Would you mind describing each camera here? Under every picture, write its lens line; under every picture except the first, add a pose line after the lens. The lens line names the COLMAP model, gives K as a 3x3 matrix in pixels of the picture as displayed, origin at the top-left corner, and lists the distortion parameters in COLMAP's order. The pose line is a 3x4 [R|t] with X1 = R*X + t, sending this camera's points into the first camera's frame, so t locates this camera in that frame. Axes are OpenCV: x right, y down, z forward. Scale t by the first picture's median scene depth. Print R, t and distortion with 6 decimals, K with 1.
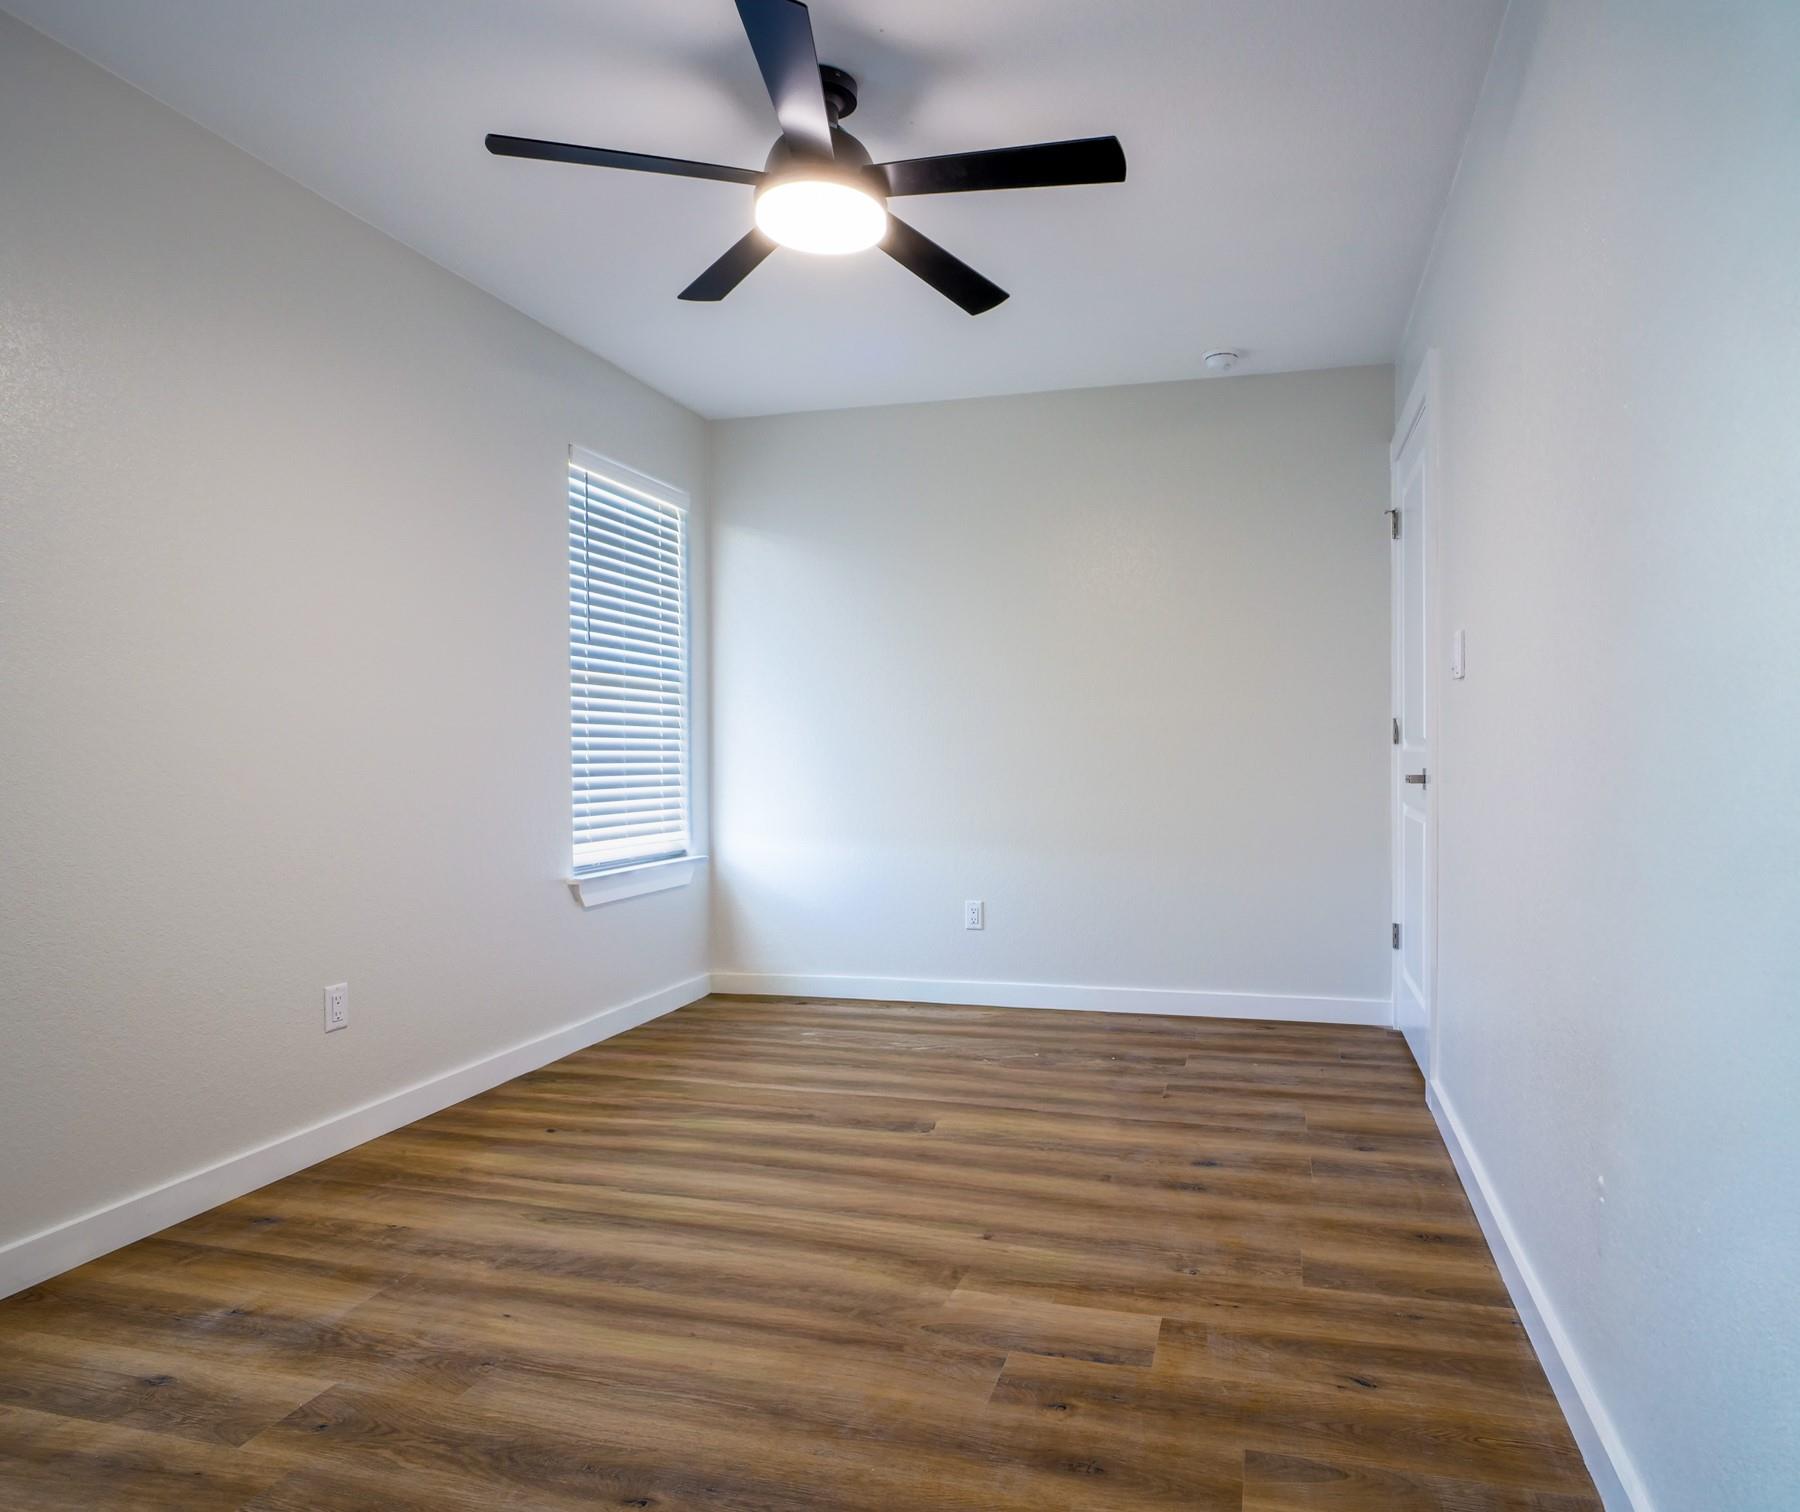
lens RADIAL K [[1230.6, 0, 903.3], [0, 1230.6, 754.6], [0, 0, 1]] dist [0.003849, 0.001109]
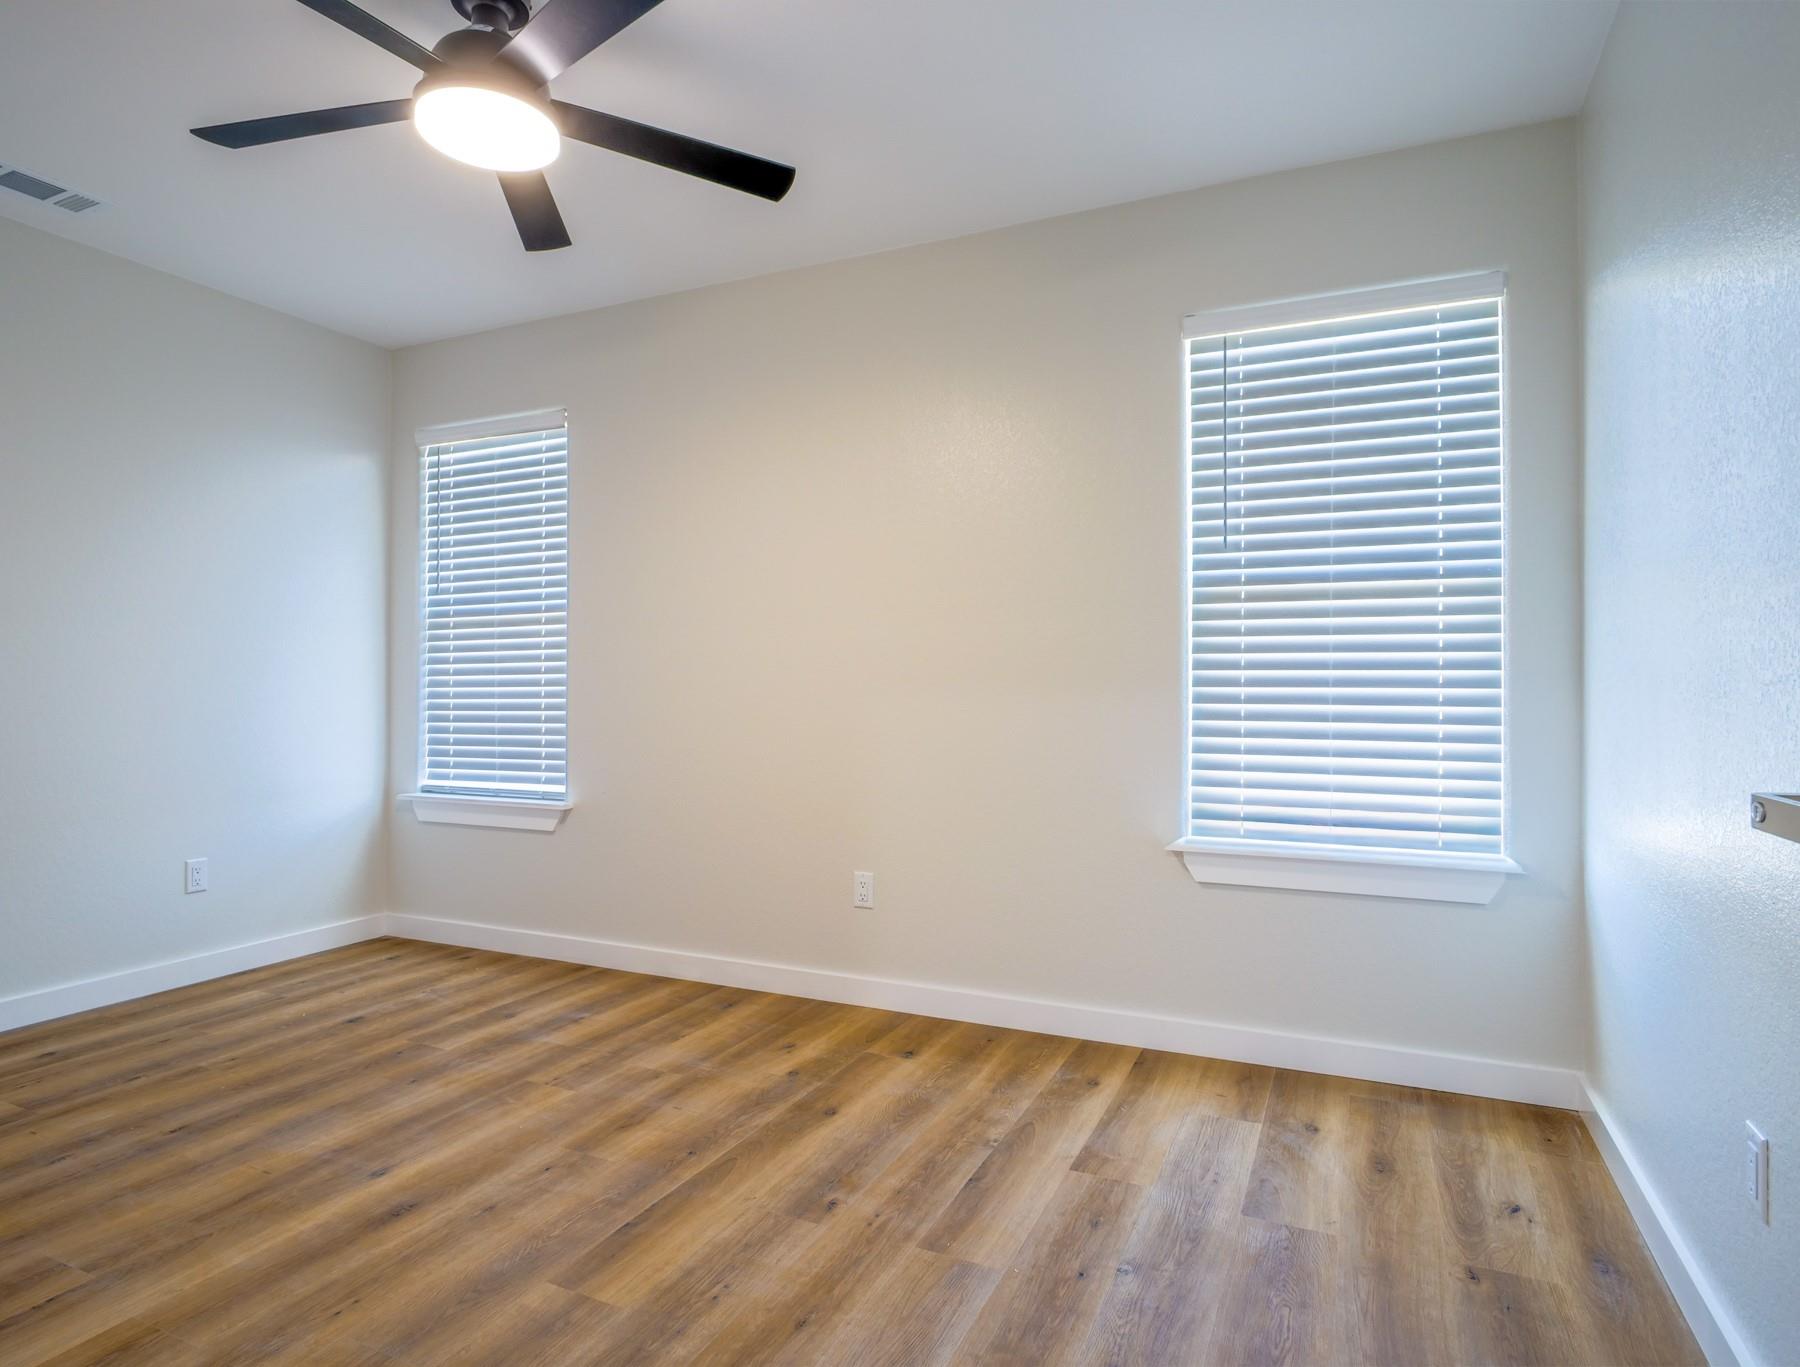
lens RADIAL K [[1027.7, 0, 902.4], [0, 1027.7, 682.8], [0, 0, 1]] dist [-0.012624, 0.001451]
pose [[-0.166593, -0.006487, -0.986004, 0.653062], [-0.004801, 0.999972, -0.005767, 0.014298], [0.986014, 0.003773, -0.166620, 1.484230]]
